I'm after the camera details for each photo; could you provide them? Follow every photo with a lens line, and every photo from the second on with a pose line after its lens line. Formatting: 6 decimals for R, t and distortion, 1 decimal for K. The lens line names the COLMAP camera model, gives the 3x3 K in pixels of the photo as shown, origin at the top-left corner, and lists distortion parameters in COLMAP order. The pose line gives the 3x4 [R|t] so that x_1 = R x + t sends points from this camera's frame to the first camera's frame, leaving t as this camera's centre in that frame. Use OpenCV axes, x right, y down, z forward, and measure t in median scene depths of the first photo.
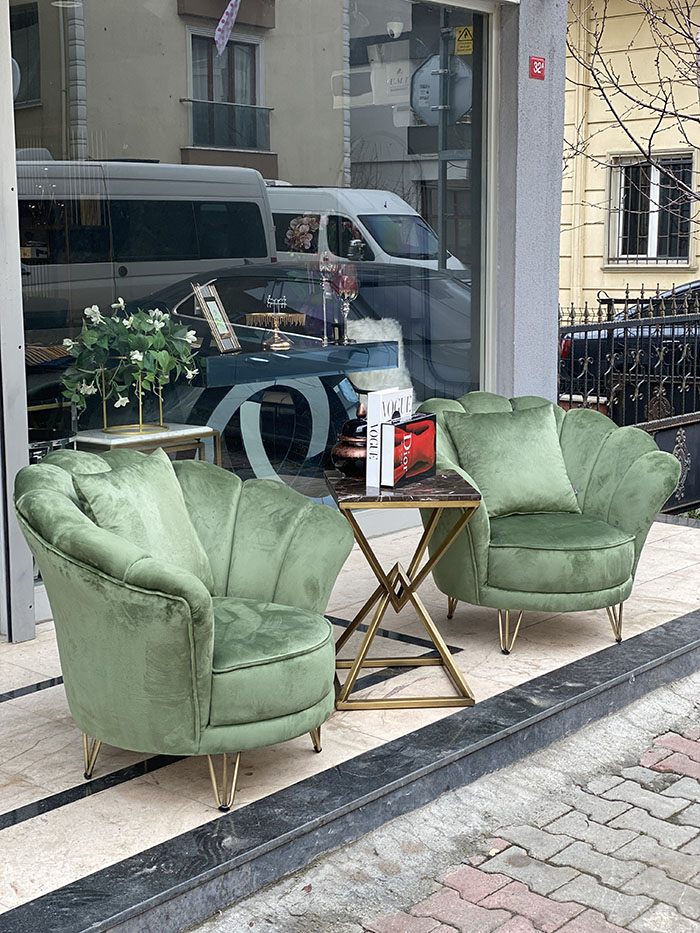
lens RADIAL K [[1379.5, 0, 353.4], [0, 1379.5, 456.5], [0, 0, 1]] dist [0.093215, 0.000000]
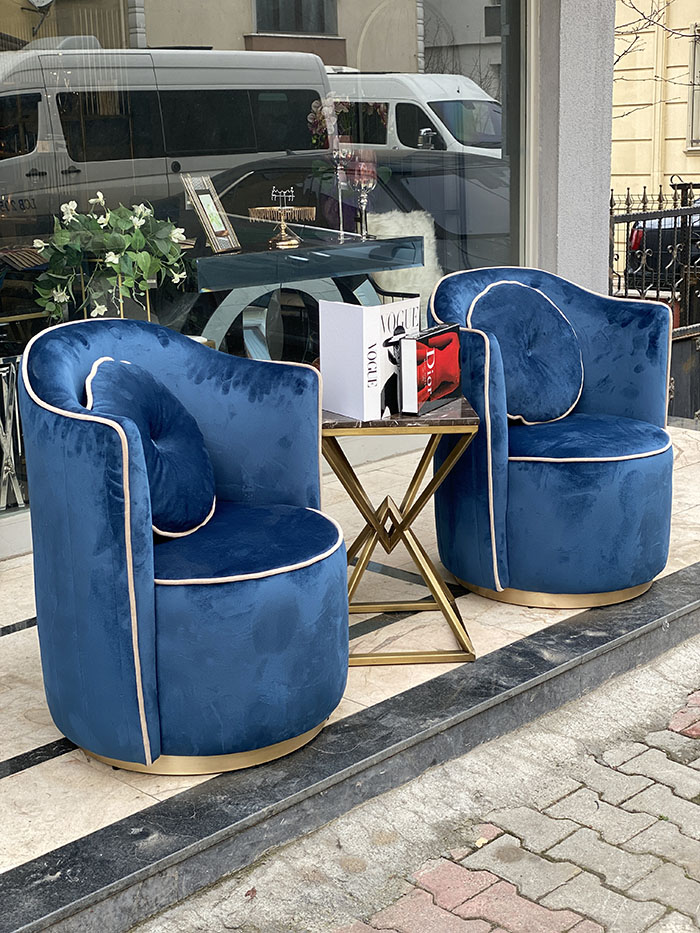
lens RADIAL K [[1379.5, 0, 354.5], [0, 1379.5, 469.9], [0, 0, 1]] dist [0.093215, 0.000000]
pose [[0.997937, -0.007475, -0.063764, 0.053282], [0.012764, 0.996471, 0.082956, -0.009163], [0.062919, -0.083598, 0.994511, 0.113827]]
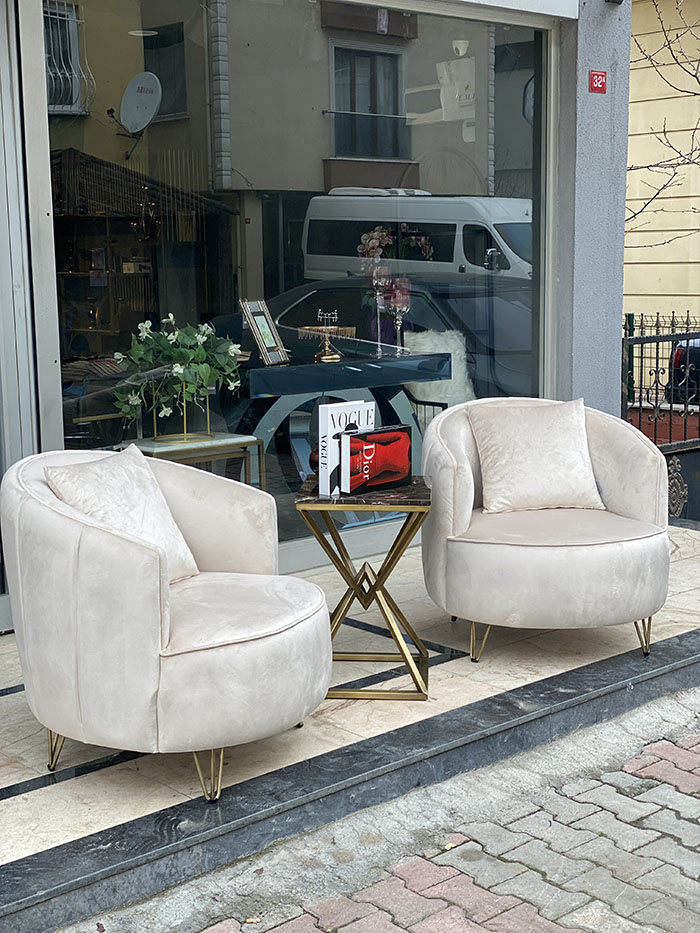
lens RADIAL K [[1379.5, 0, 351.6], [0, 1379.5, 466.7], [0, 0, 1]] dist [0.093215, 0.000000]
pose [[0.992819, 0.009573, -0.119243, 0.100015], [-0.009259, 0.999952, 0.003183, -0.002519], [0.119268, -0.002056, 0.992860, -0.030791]]
